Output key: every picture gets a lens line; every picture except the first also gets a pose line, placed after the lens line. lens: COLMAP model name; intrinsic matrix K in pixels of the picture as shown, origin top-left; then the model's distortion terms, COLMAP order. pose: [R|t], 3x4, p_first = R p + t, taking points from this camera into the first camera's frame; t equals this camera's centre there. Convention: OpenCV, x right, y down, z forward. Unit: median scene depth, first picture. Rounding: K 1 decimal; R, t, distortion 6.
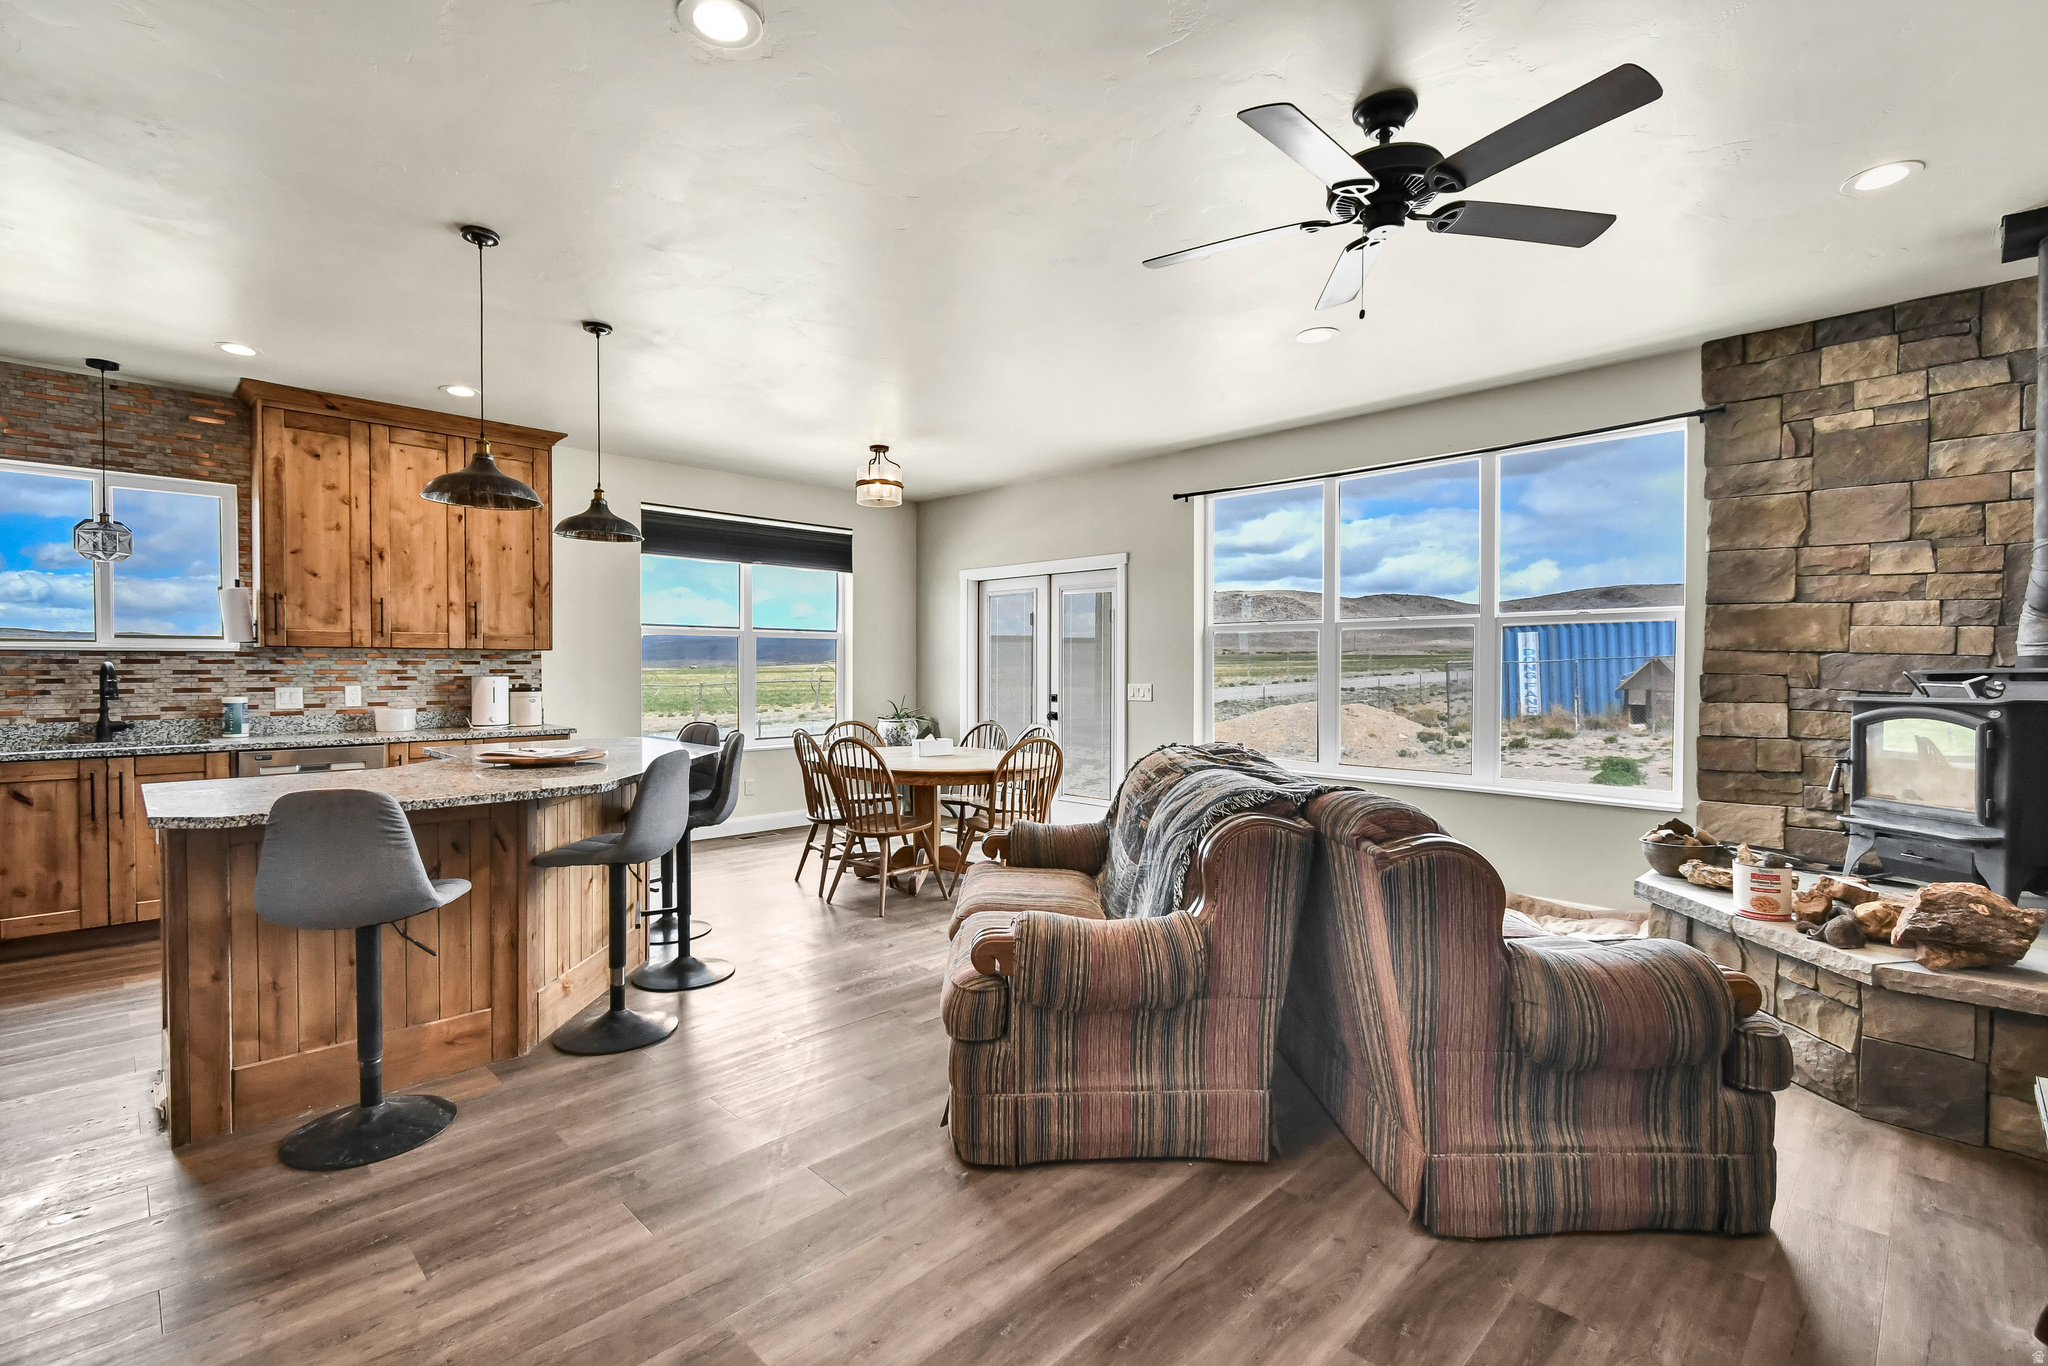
lens RADIAL K [[929.4, 0, 1040.0], [0, 929.4, 680.1], [0, 0, 1]] dist [-0.003982, -0.001704]
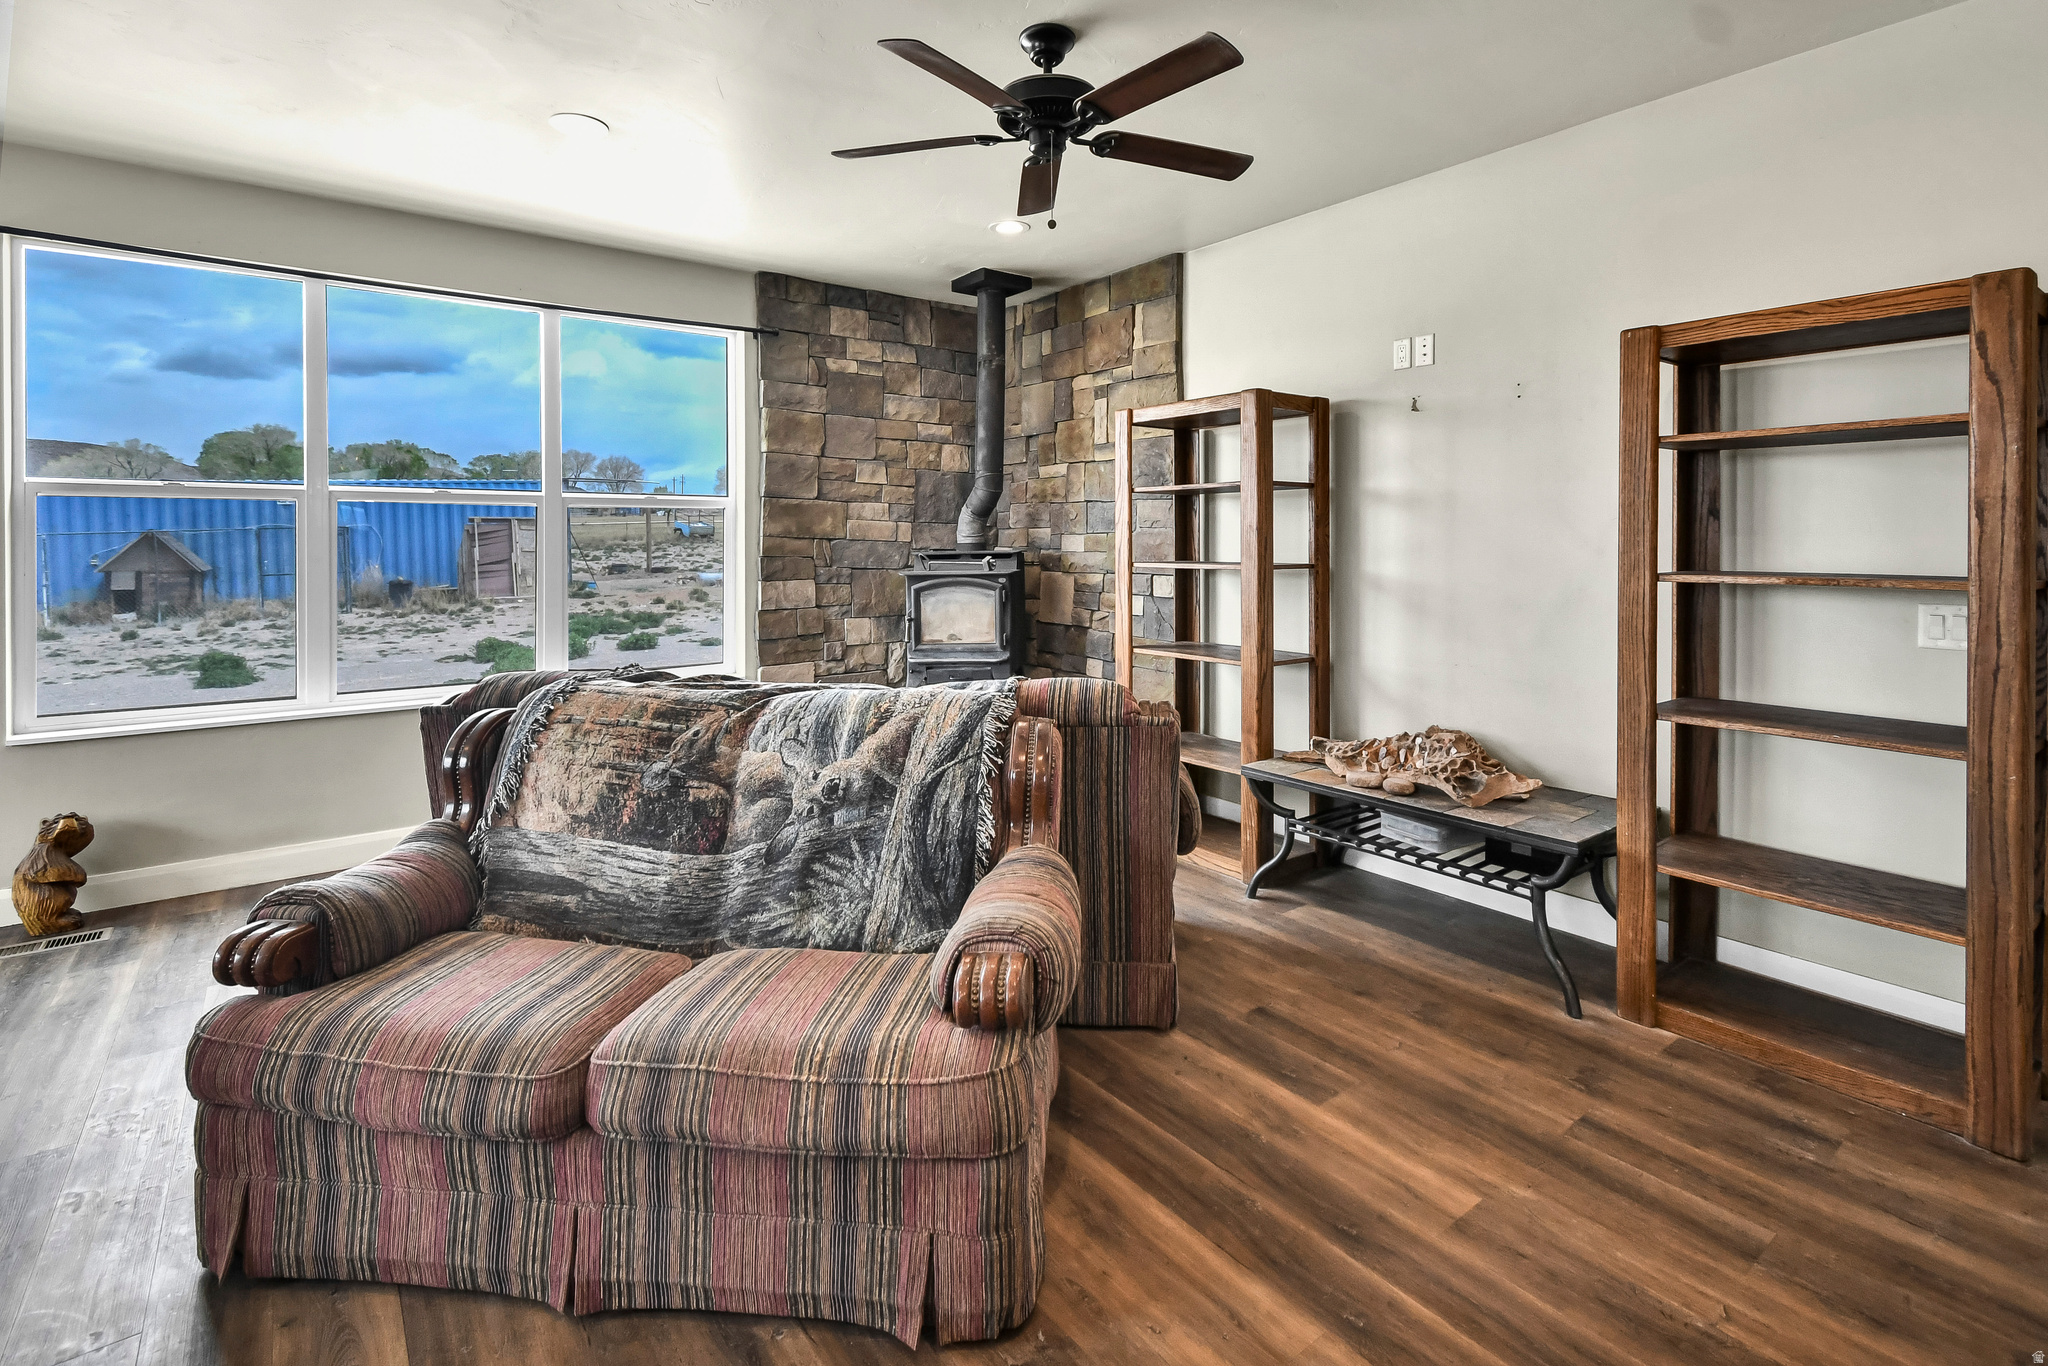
lens RADIAL K [[929.4, 0, 1071.1], [0, 929.4, 547.3], [0, 0, 1]] dist [-0.003982, -0.001704]
pose [[0.129249, -0.007939, 0.991580, -0.408684], [0.015343, 0.999864, 0.006006, -0.021062], [-0.991494, 0.014437, 0.129353, 0.495272]]
